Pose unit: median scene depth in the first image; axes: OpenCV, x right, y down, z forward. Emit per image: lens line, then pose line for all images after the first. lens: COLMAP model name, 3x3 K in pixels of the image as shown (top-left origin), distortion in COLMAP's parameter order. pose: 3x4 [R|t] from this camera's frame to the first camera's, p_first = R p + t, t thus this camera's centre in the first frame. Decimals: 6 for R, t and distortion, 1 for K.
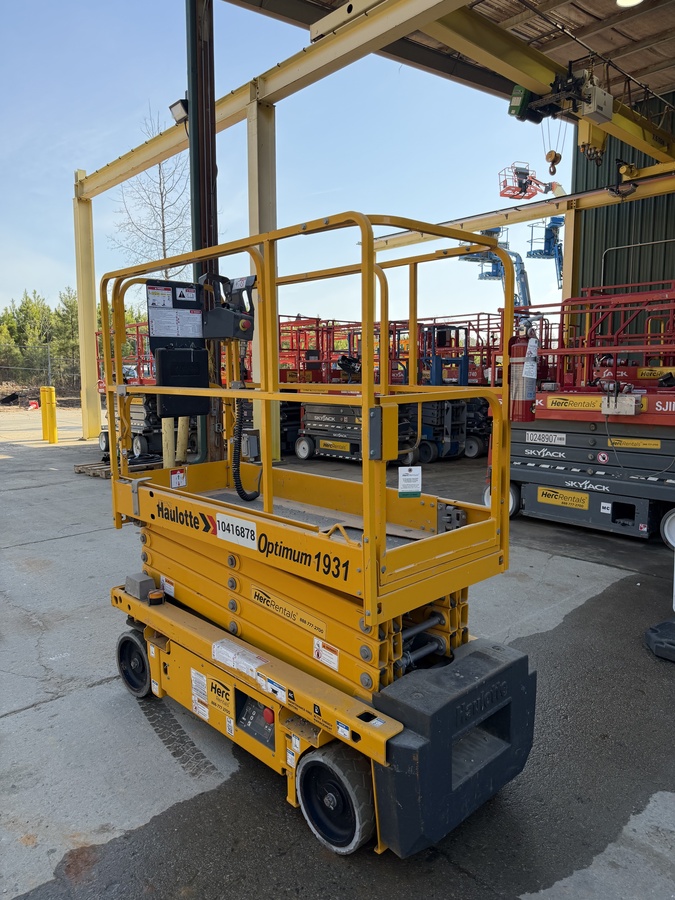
lens RADIAL K [[639.7, 0, 337.5], [0, 639.7, 440.6], [0, 0, 1]] dist [0.014157, -0.021711]
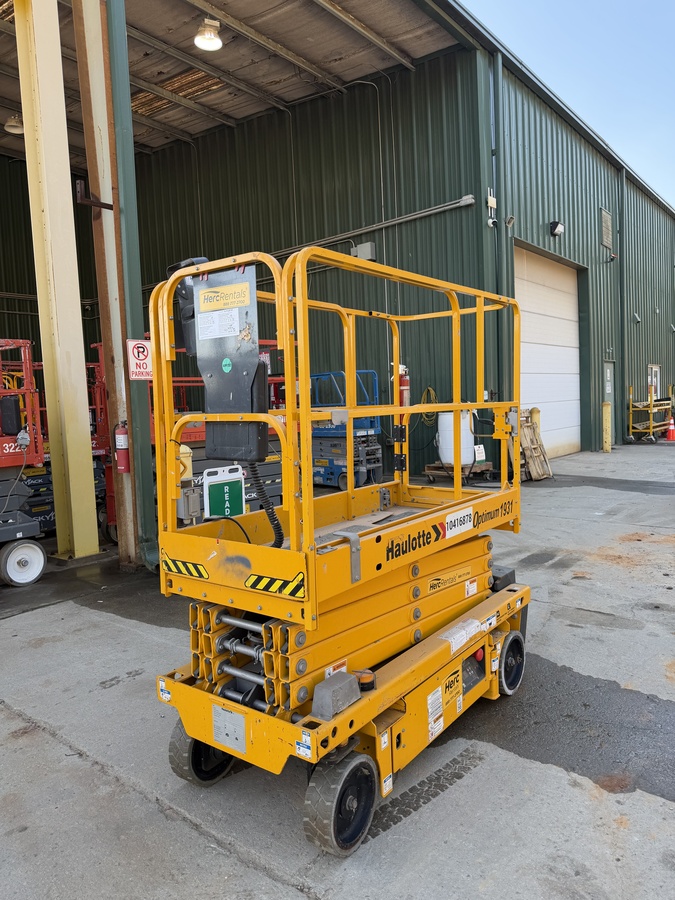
lens RADIAL K [[639.7, 0, 345.4], [0, 639.7, 446.1], [0, 0, 1]] dist [0.014157, -0.021711]
pose [[-0.165836, -0.055838, 0.984571, -1.187611], [0.150870, 0.985206, 0.081285, -0.115276], [-0.974544, 0.162022, -0.154958, 1.271233]]
